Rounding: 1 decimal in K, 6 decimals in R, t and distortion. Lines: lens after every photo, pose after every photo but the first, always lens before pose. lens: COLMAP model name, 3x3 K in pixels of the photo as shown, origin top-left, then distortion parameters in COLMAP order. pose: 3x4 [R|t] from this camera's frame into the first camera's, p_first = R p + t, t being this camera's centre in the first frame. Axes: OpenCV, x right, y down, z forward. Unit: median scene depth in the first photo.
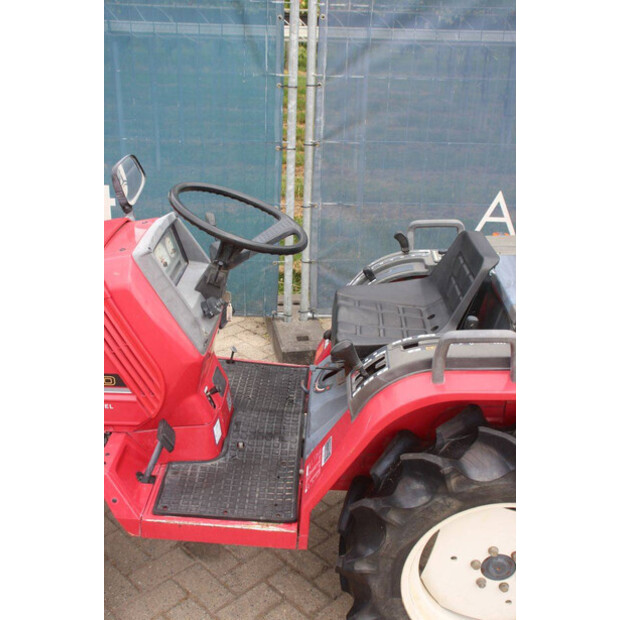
lens RADIAL K [[730.3, 0, 310.0], [0, 730.3, 310.0], [0, 0, 1]] dist [0.091441, 0.000131]
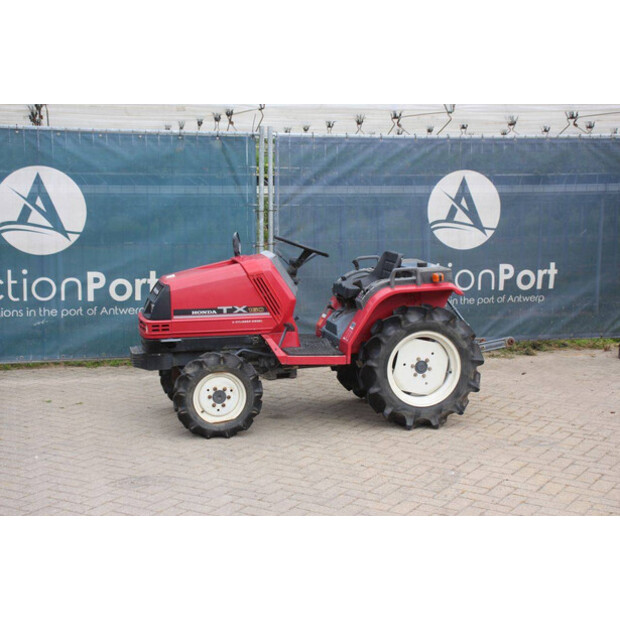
lens RADIAL K [[1039.4, 0, 310.0], [0, 1039.4, 310.0], [0, 0, 1]] dist [0.094561, 0.047026]
pose [[0.963960, -0.056884, 0.259896, -0.950798], [0.122593, 0.961956, -0.244154, 0.901256], [-0.236120, 0.267216, 0.934261, -2.124657]]
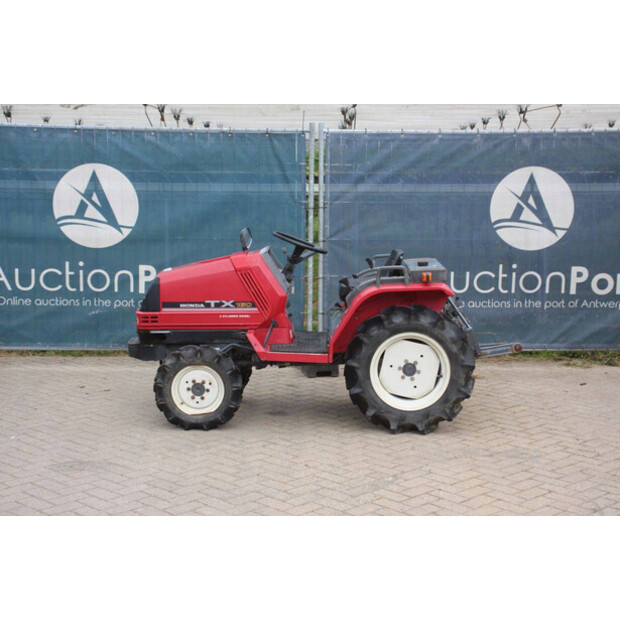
lens RADIAL K [[1039.4, 0, 310.0], [0, 1039.4, 310.0], [0, 0, 1]] dist [0.094561, 0.047026]
pose [[0.999568, -0.024978, 0.015464, -0.116464], [0.028174, 0.964185, -0.263730, 0.968676], [-0.008322, 0.264052, 0.964472, -2.196046]]
